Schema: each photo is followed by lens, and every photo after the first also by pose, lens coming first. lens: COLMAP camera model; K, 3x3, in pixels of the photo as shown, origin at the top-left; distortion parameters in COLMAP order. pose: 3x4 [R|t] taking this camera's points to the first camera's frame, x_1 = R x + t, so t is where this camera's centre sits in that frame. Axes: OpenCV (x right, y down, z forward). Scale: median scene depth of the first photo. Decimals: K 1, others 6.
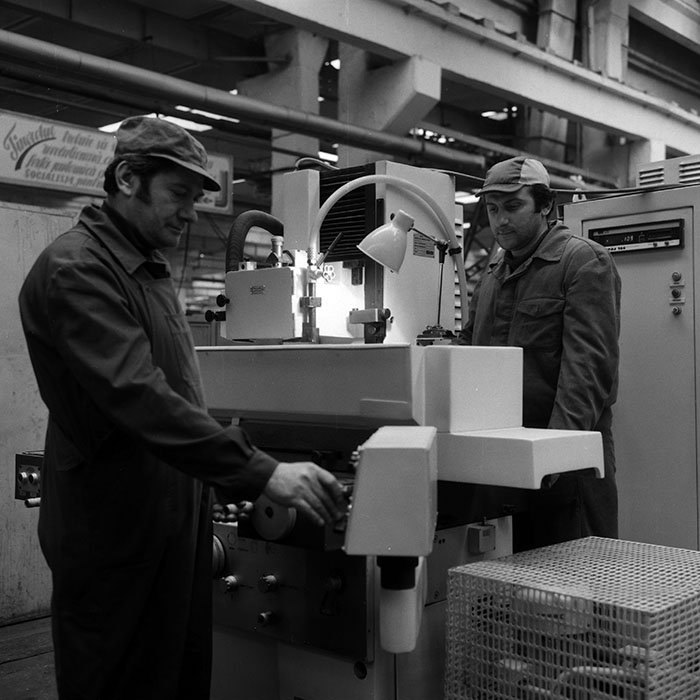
lens RADIAL K [[974.8, 0, 348.8], [0, 974.8, 349.4], [0, 0, 1]] dist [0.037067, 0.000000]
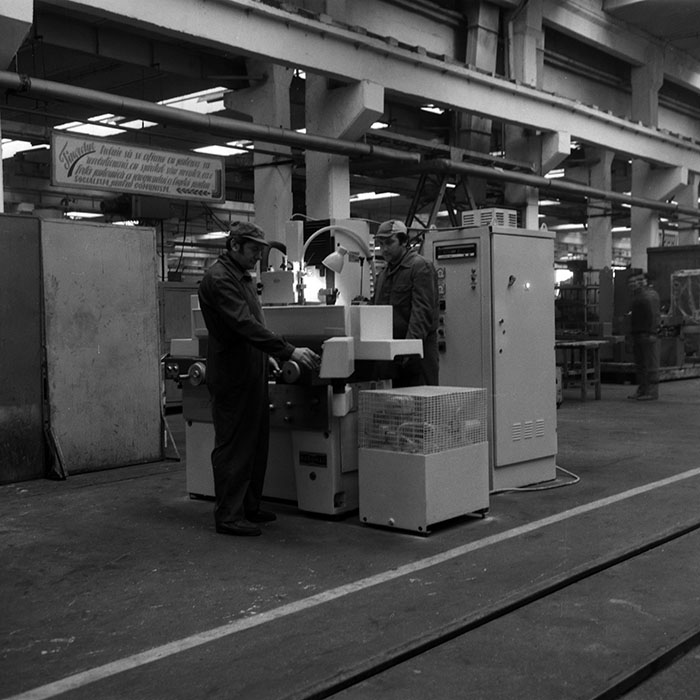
lens RADIAL K [[974.8, 0, 354.5], [0, 974.8, 358.8], [0, 0, 1]] dist [0.037067, 0.000000]
pose [[0.999090, -0.016538, 0.039317, -0.008381], [0.014358, 0.998378, 0.055098, -0.003810], [-0.040164, -0.054484, 0.997707, -1.168709]]
